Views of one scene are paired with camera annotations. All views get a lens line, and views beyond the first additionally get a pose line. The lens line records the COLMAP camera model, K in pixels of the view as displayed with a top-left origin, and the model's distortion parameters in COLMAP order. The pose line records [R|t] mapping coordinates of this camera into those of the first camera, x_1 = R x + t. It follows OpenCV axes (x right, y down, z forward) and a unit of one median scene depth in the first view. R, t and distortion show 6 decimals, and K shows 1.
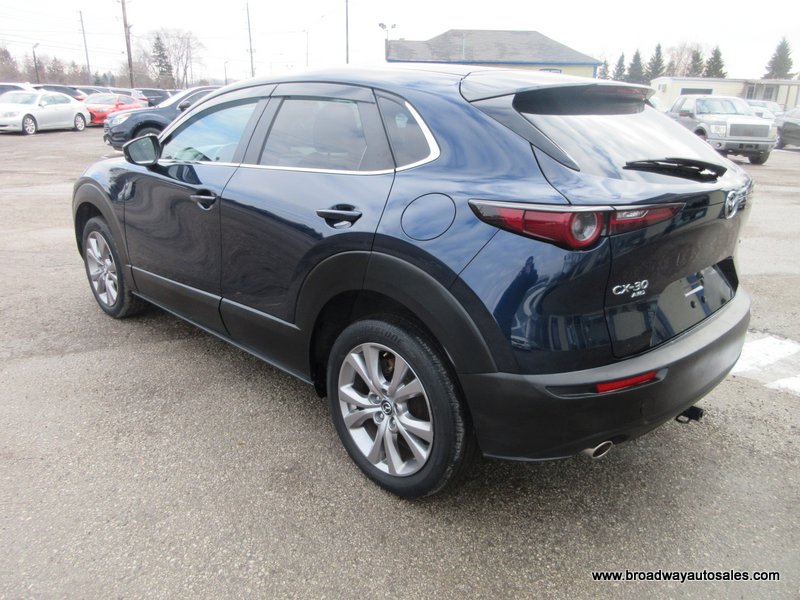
lens RADIAL K [[604.6, 0, 397.3], [0, 604.6, 301.8], [0, 0, 1]] dist [0.002036, 0.001524]
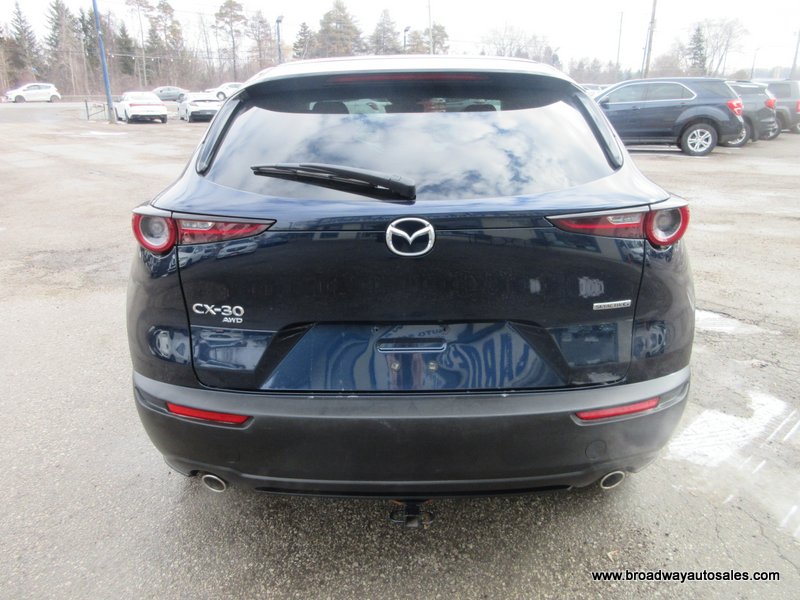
lens RADIAL K [[604.6, 0, 397.3], [0, 604.6, 301.8], [0, 0, 1]] dist [0.002036, 0.001524]
pose [[0.697634, 0.200720, -0.687763, 1.127813], [-0.195544, 0.976852, 0.086739, -0.156505], [0.689252, 0.073975, 0.720735, 0.533415]]
